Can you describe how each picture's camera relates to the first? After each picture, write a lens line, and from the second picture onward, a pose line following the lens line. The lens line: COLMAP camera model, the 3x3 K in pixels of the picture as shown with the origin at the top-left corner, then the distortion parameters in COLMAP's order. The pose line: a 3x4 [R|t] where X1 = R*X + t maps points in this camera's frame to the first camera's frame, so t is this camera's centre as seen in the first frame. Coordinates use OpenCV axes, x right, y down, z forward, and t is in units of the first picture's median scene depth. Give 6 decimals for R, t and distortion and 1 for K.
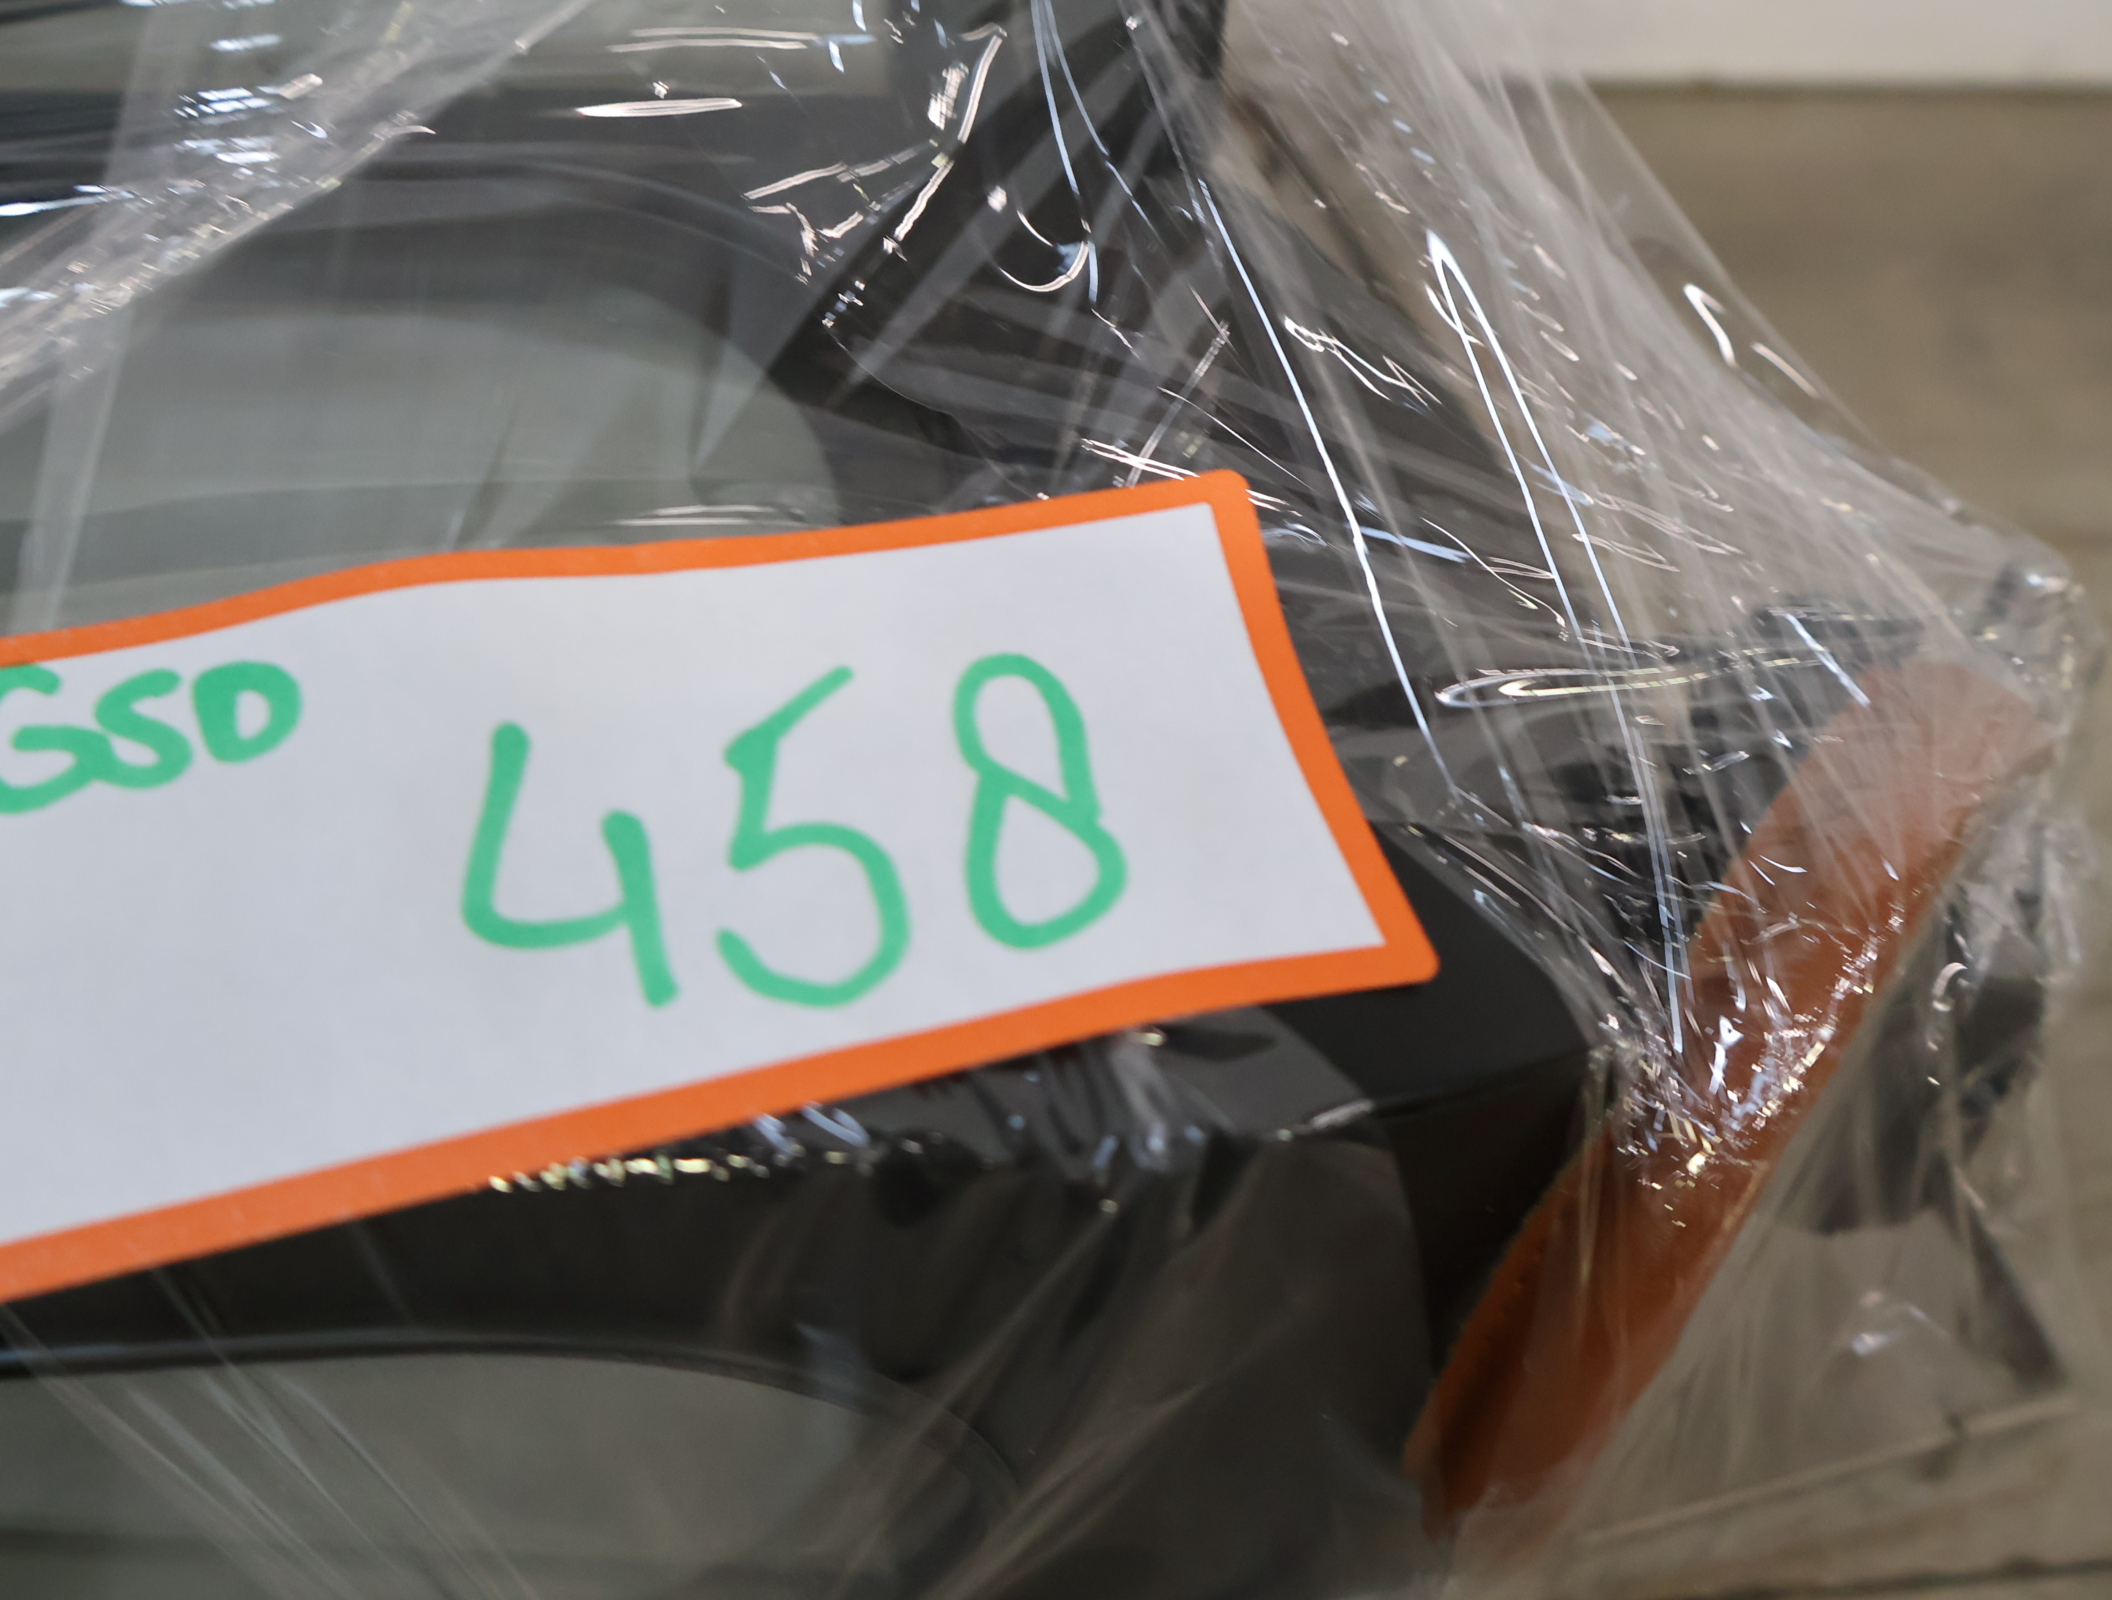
lens RADIAL K [[2048.2, 0, 1052.9], [0, 2048.2, 791.1], [0, 0, 1]] dist [0.007905, 0.000000]
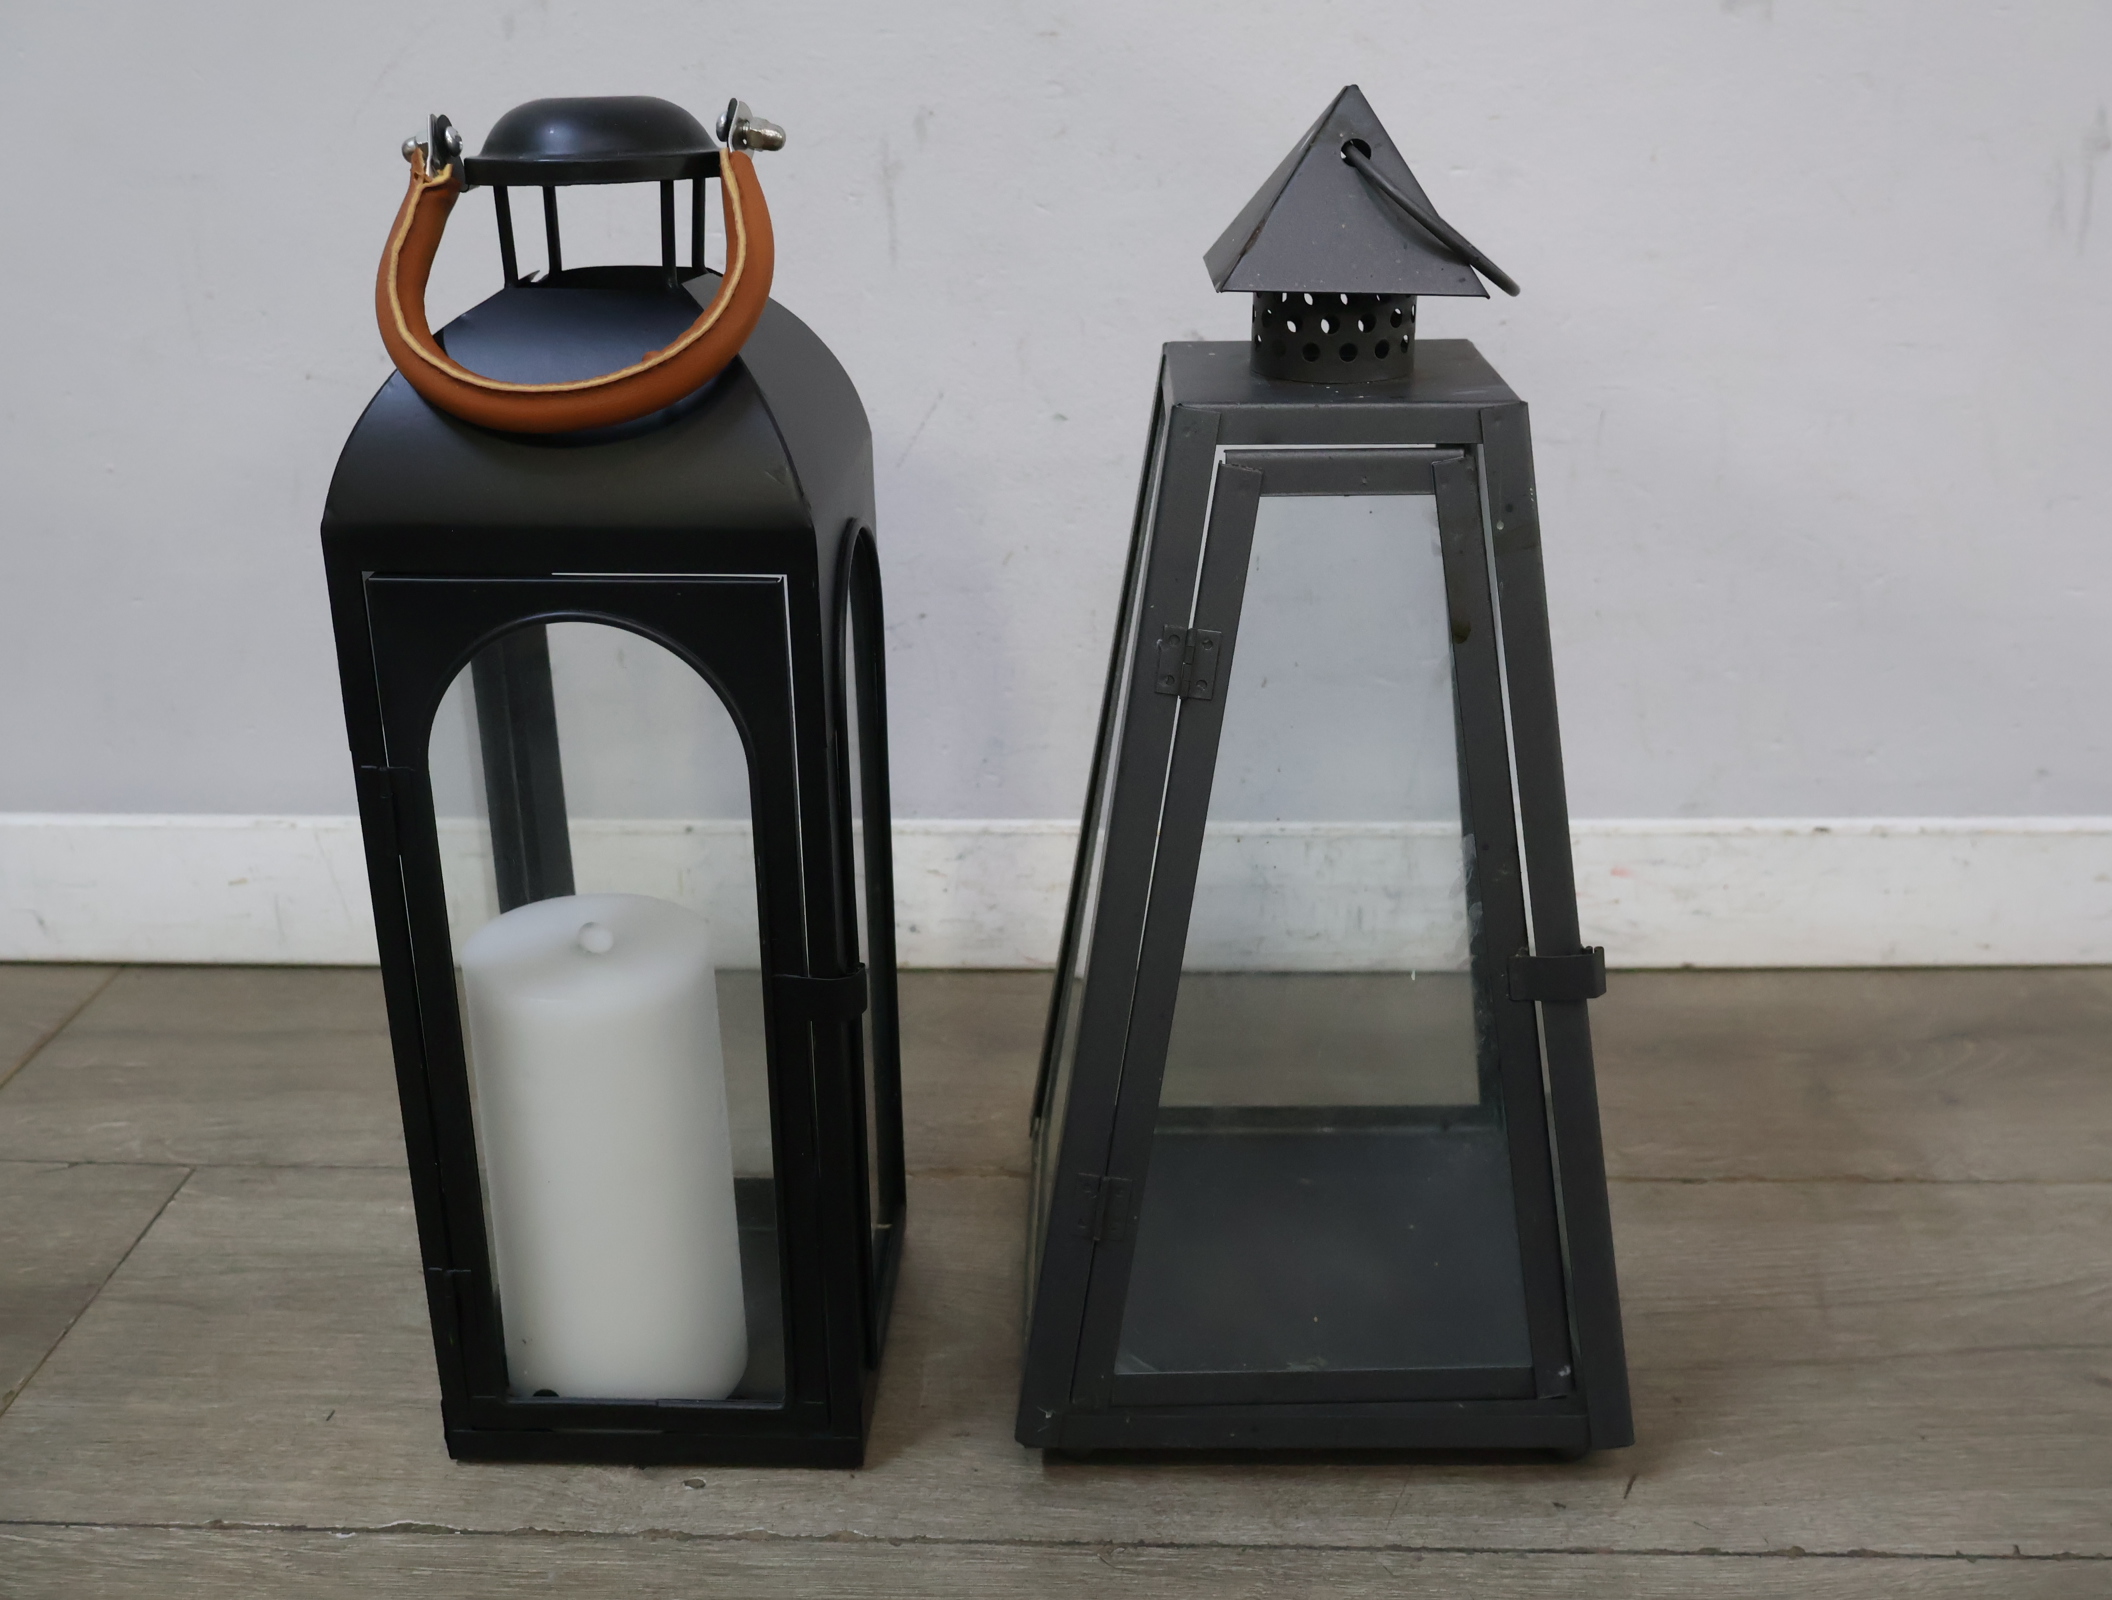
lens RADIAL K [[2048.2, 0, 1047.8], [0, 2048.2, 805.9], [0, 0, 1]] dist [0.007905, 0.000000]
pose [[0.980315, -0.042055, -0.192908, 0.413656], [-0.048165, 0.896594, -0.440227, 1.194367], [0.191474, 0.440852, 0.876919, -2.577437]]
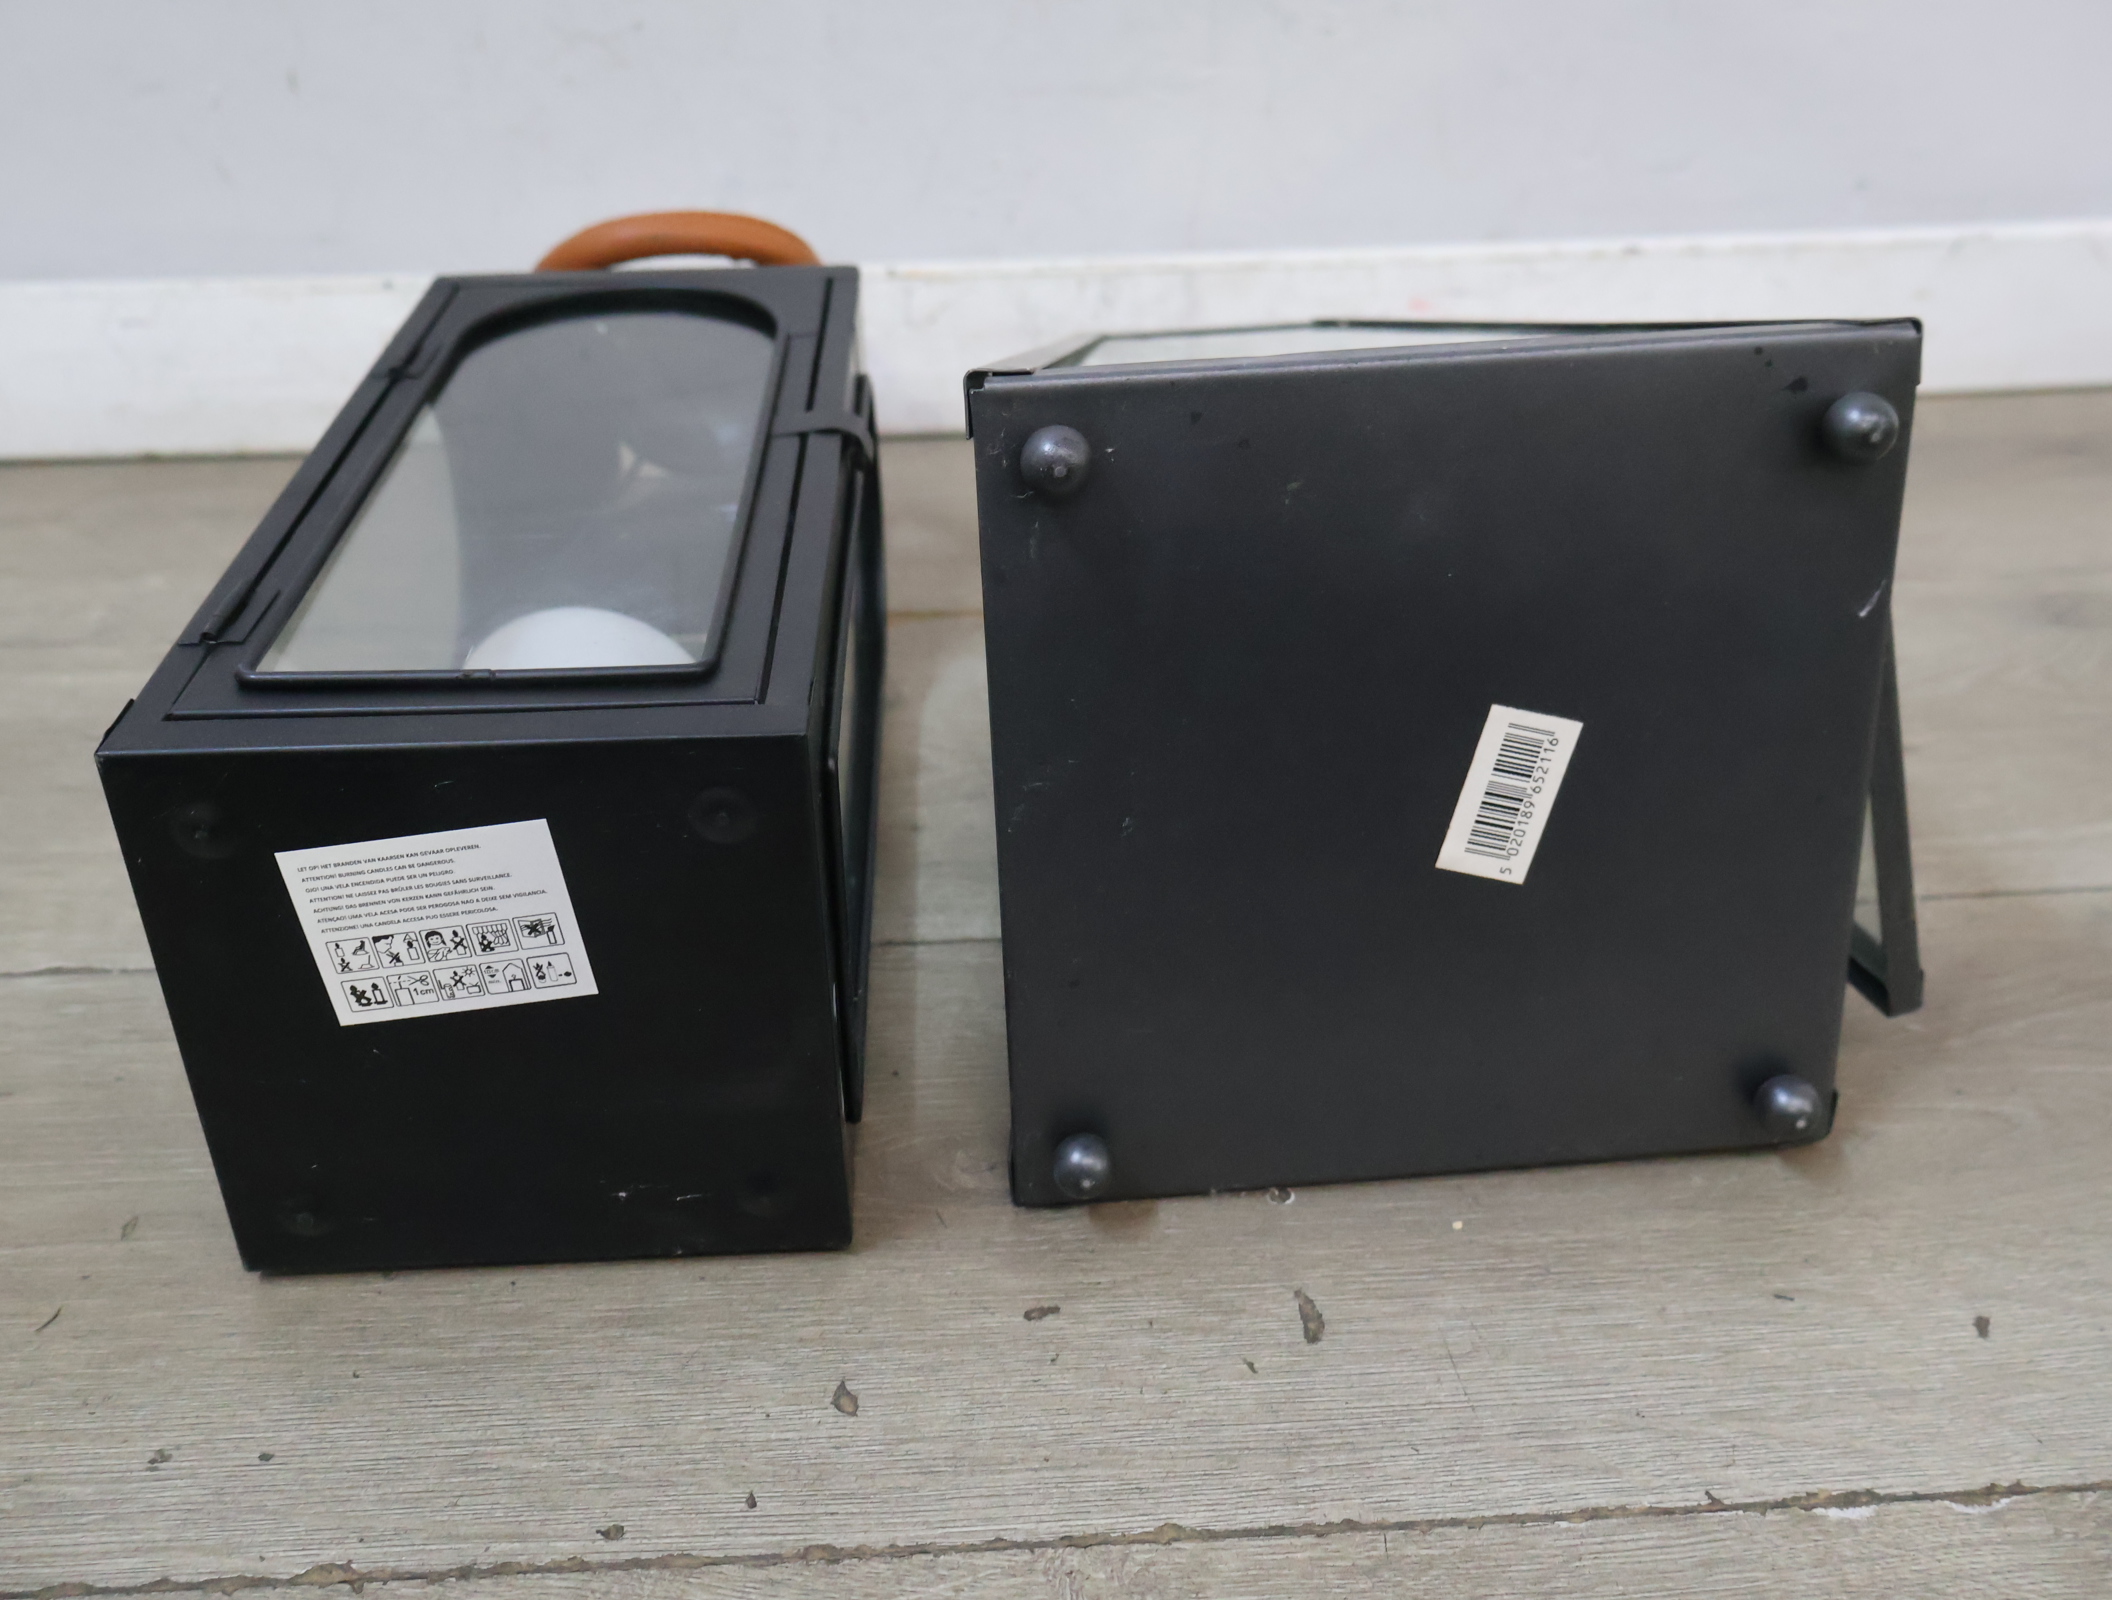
lens RADIAL K [[2048.2, 0, 1048.9], [0, 2048.2, 788.6], [0, 0, 1]] dist [0.007905, 0.000000]
pose [[0.991073, -0.056238, -0.120878, 0.497640], [0.016801, 0.952131, -0.305228, 1.573053], [0.132258, 0.300472, 0.944576, -1.876829]]
